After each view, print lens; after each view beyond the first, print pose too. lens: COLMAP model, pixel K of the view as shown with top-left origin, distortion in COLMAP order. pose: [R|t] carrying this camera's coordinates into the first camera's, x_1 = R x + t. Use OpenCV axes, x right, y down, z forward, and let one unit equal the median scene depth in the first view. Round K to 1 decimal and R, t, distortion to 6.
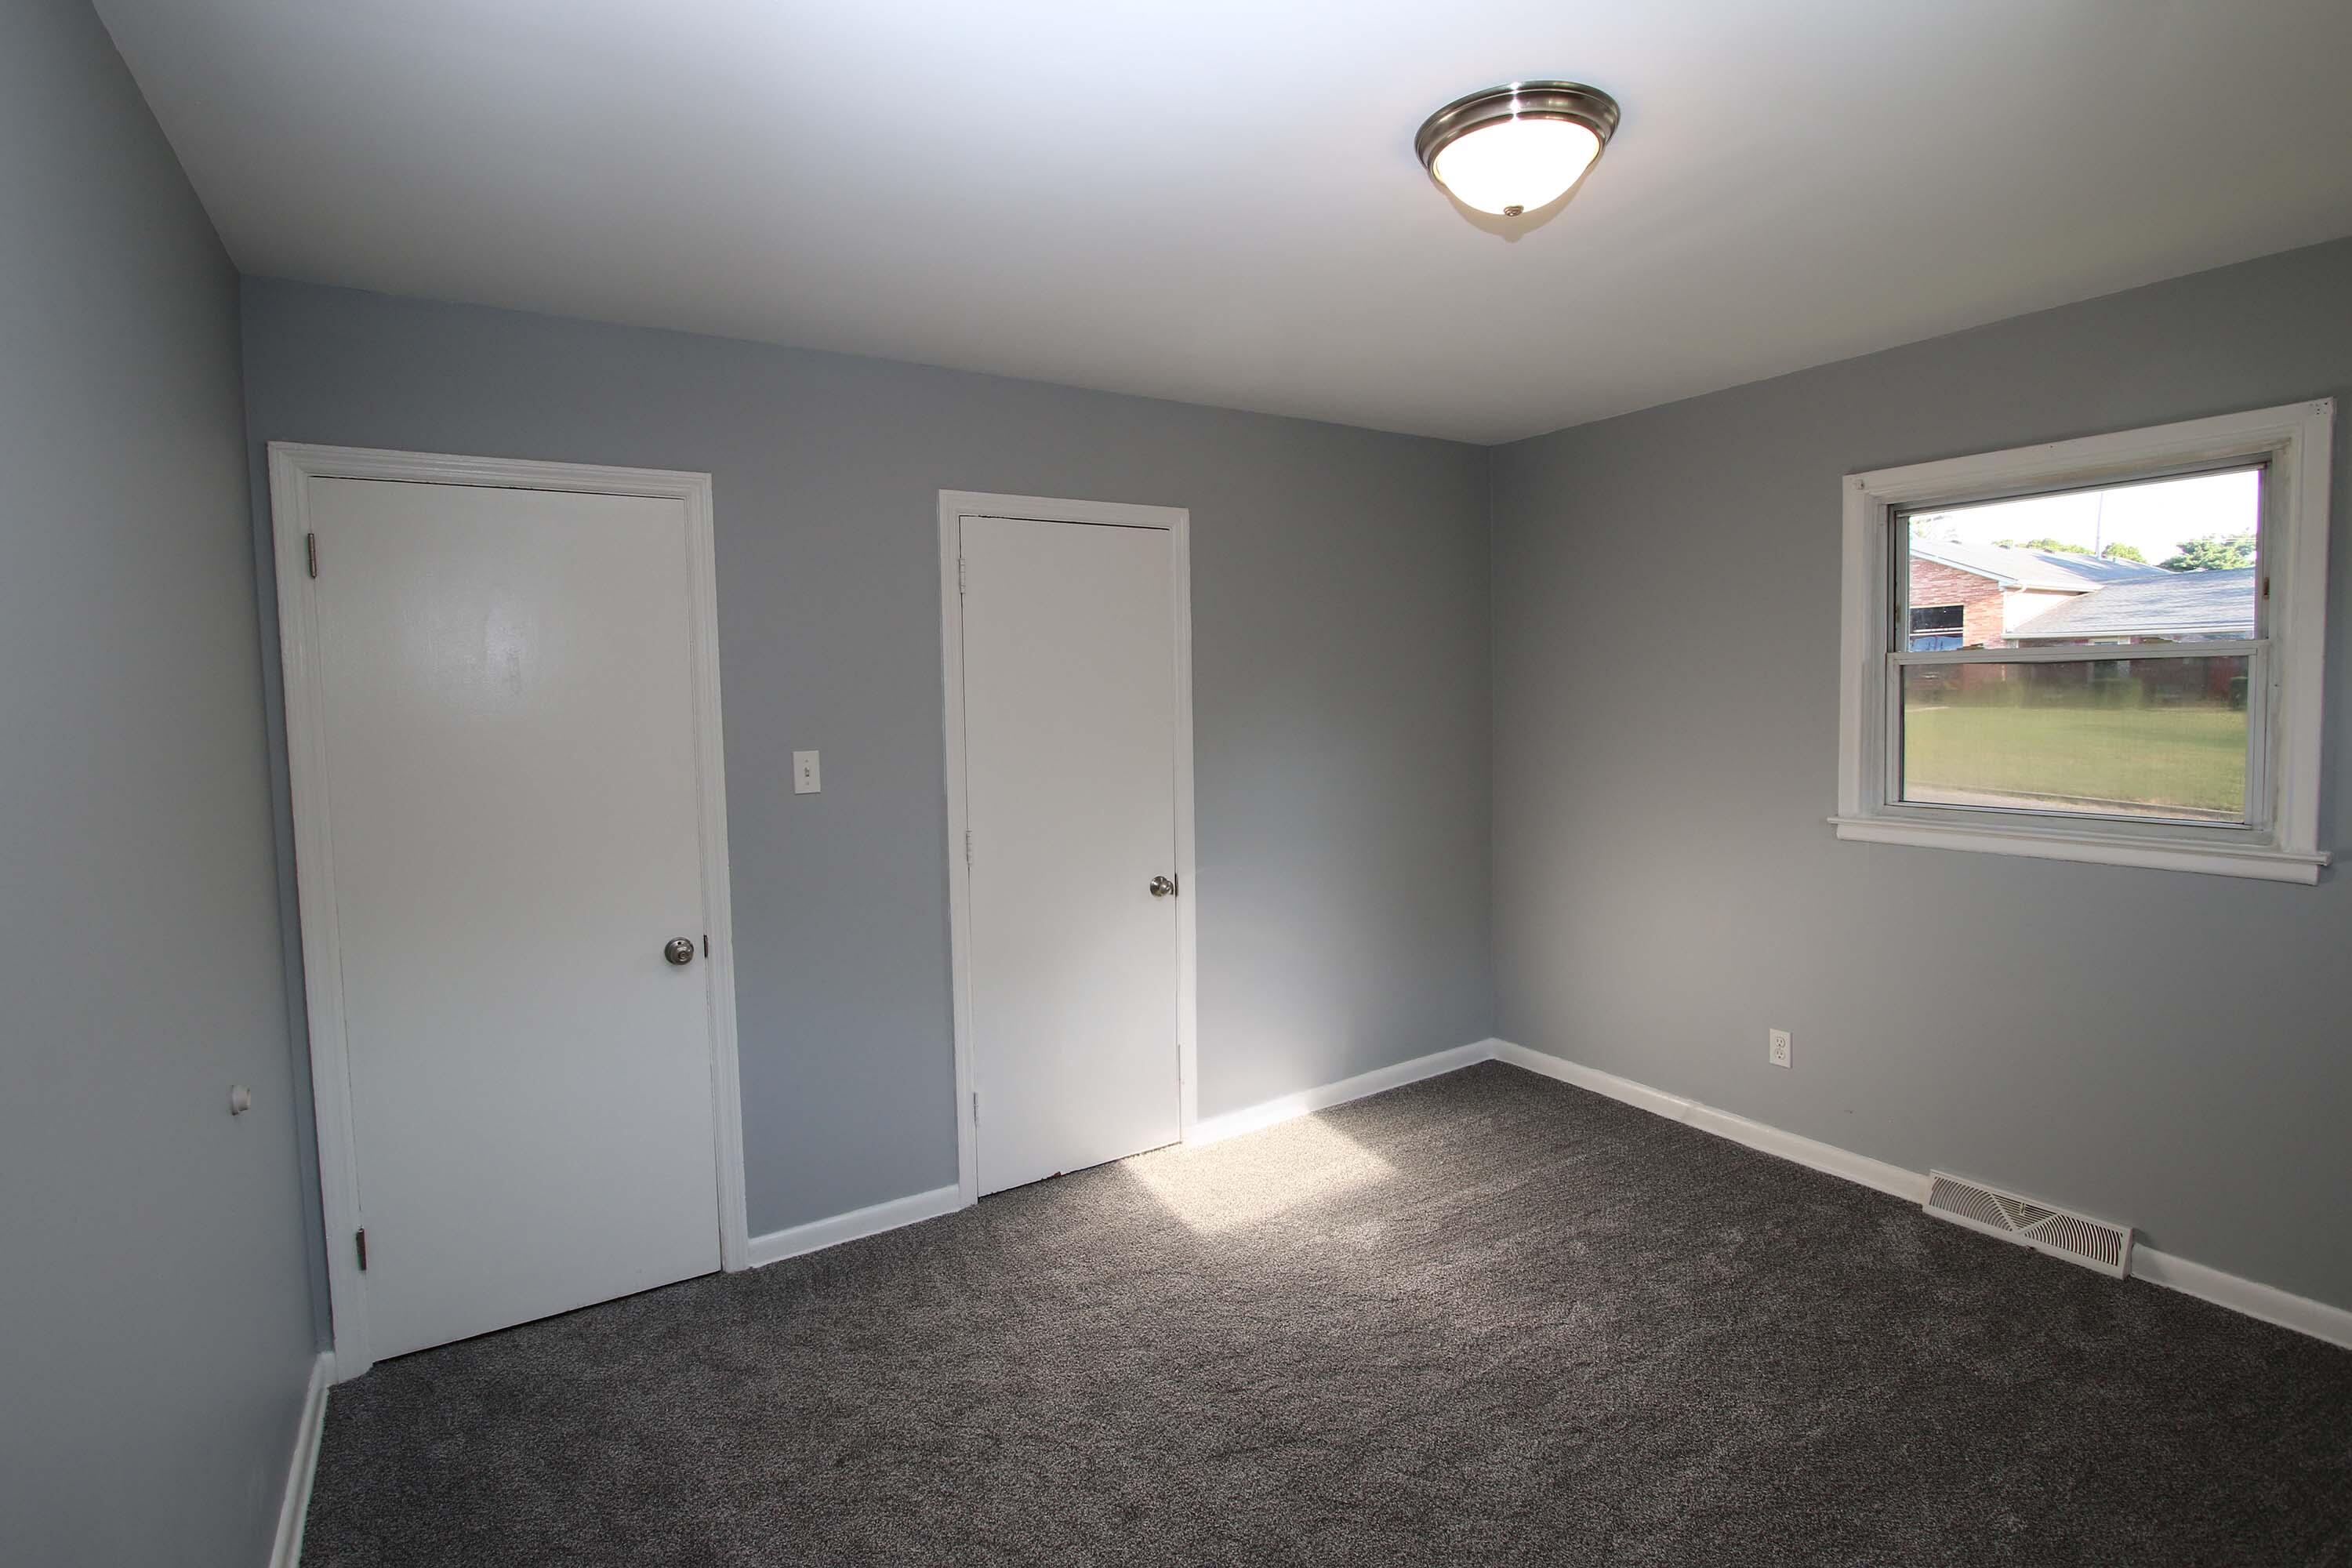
lens RADIAL K [[1079.2, 0, 1175.5], [0, 1079.2, 754.0], [0, 0, 1]] dist [-0.015679, 0.000888]
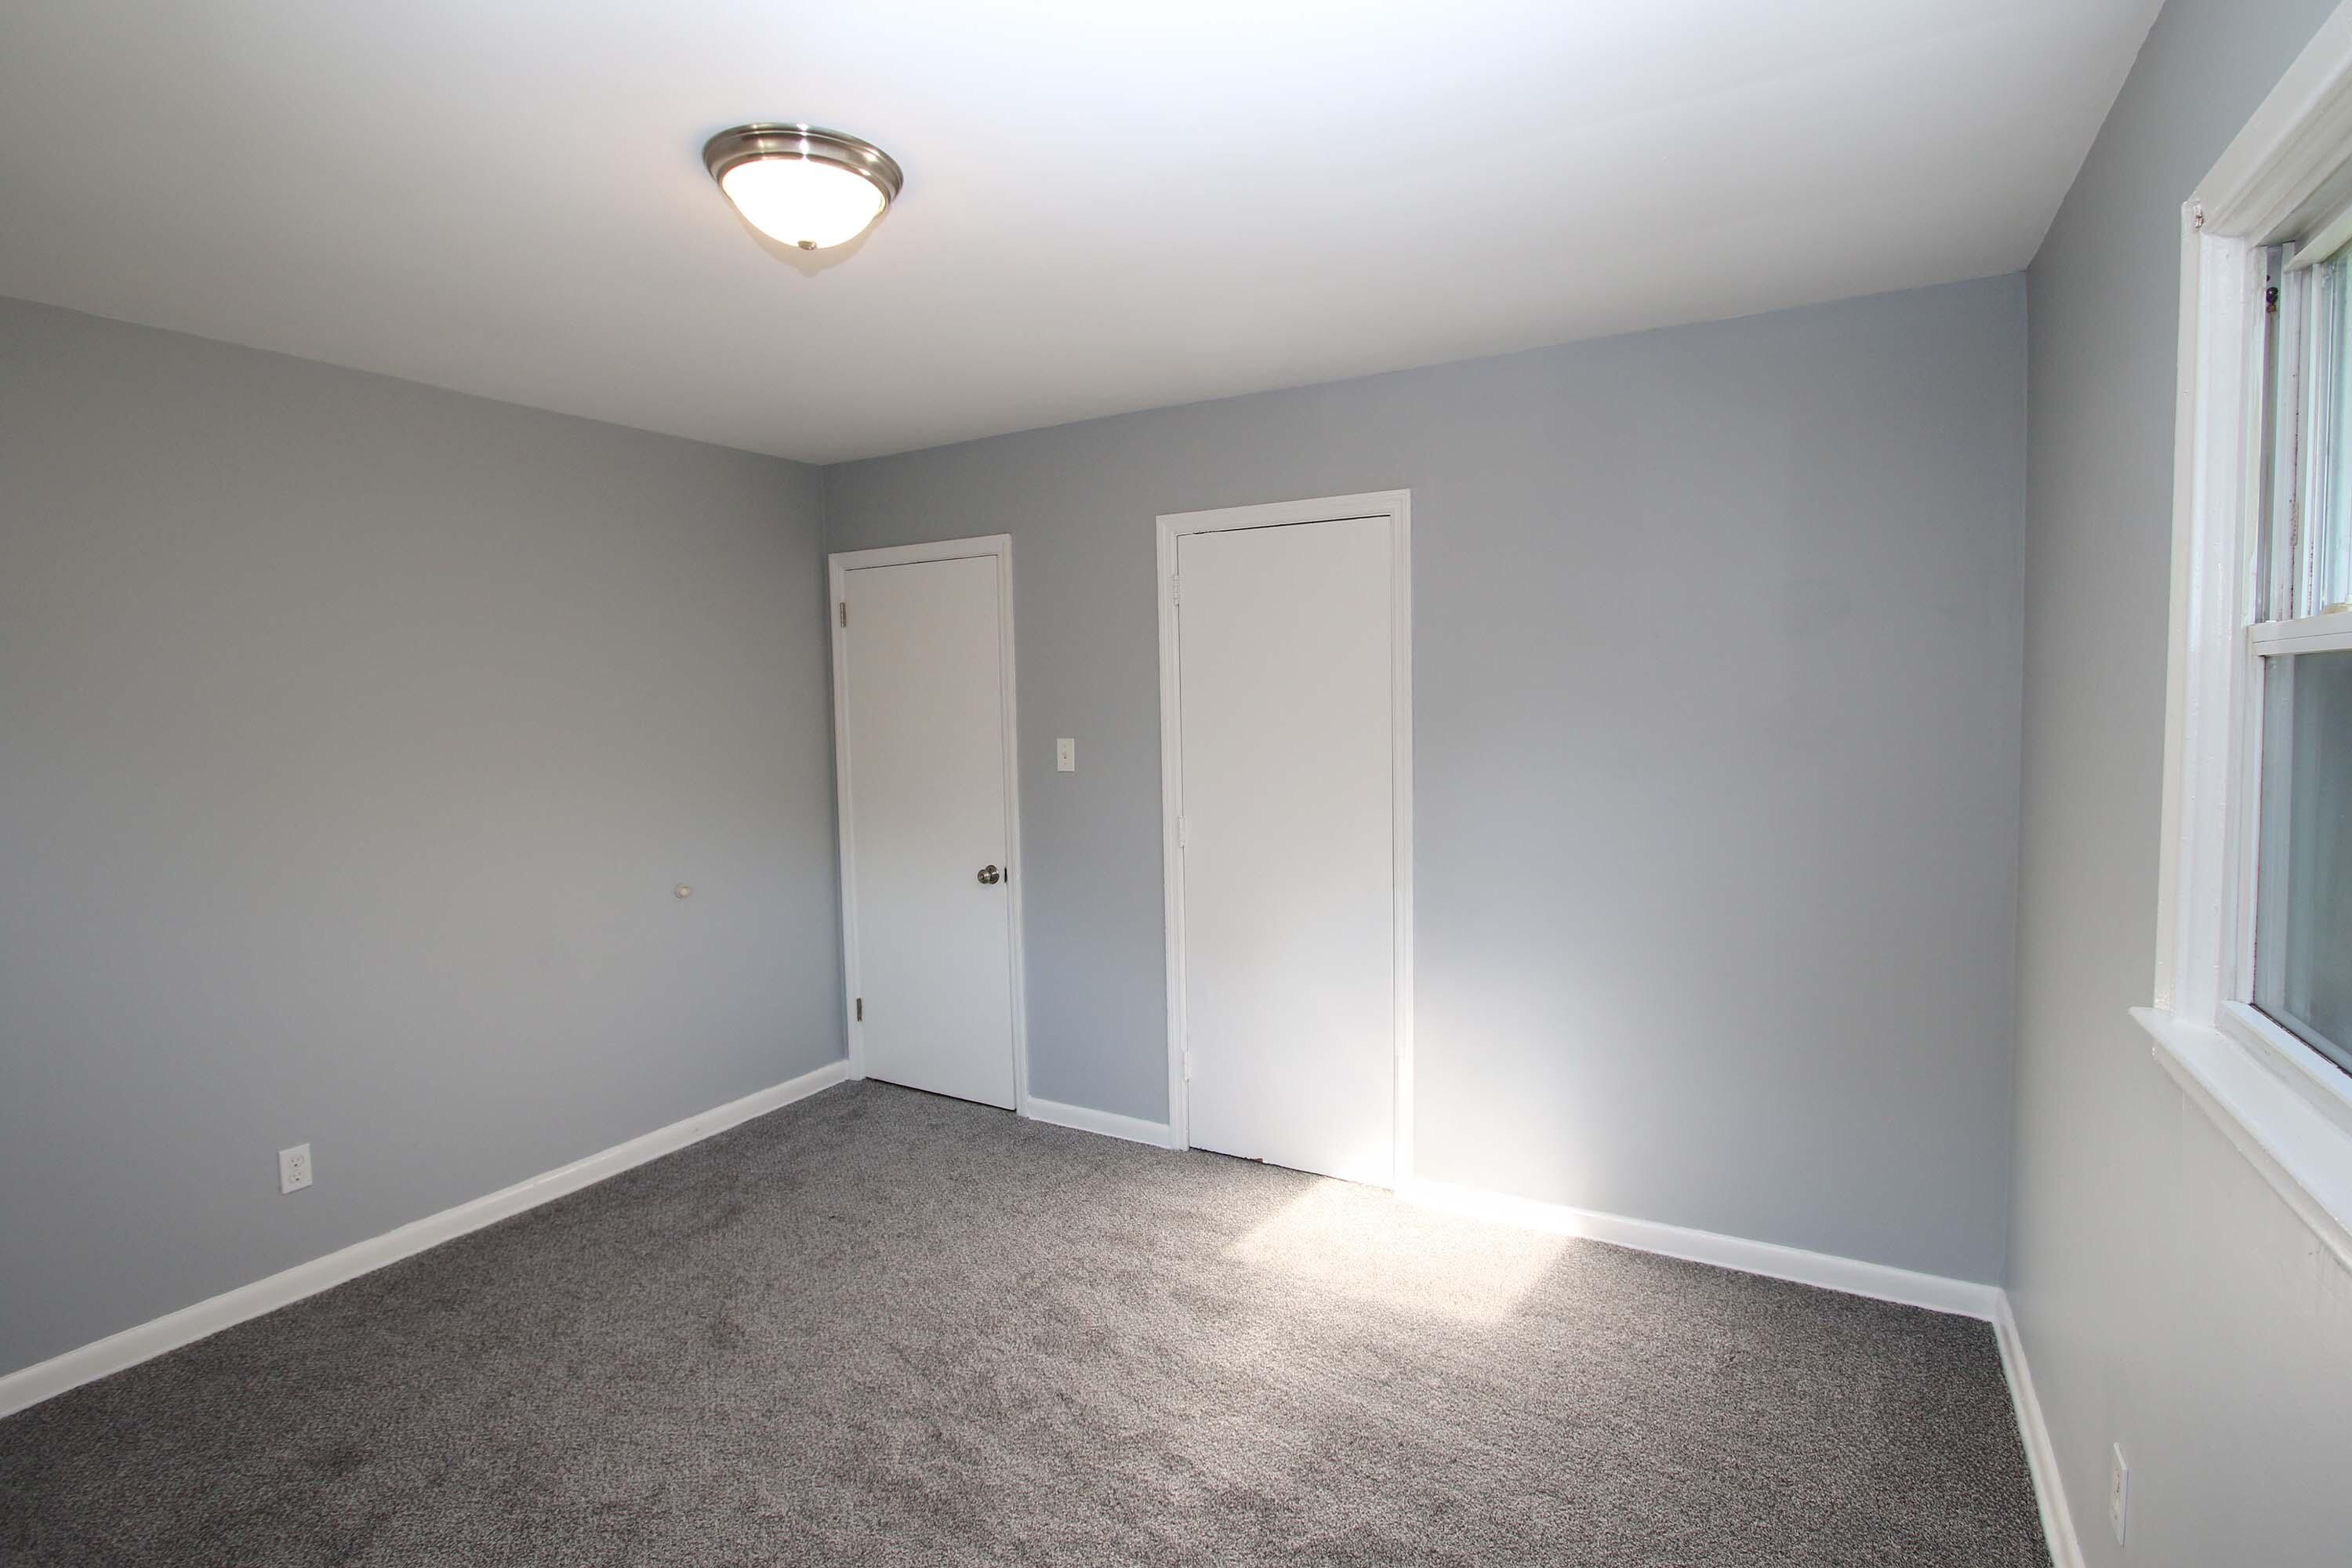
lens RADIAL K [[1079.2, 0, 1175.5], [0, 1079.2, 754.0], [0, 0, 1]] dist [-0.015679, 0.000888]
pose [[0.493288, 0.062267, -0.867634, 0.839535], [-0.046250, 0.997901, 0.045320, -0.048912], [0.868635, 0.017772, 0.495133, 0.476572]]
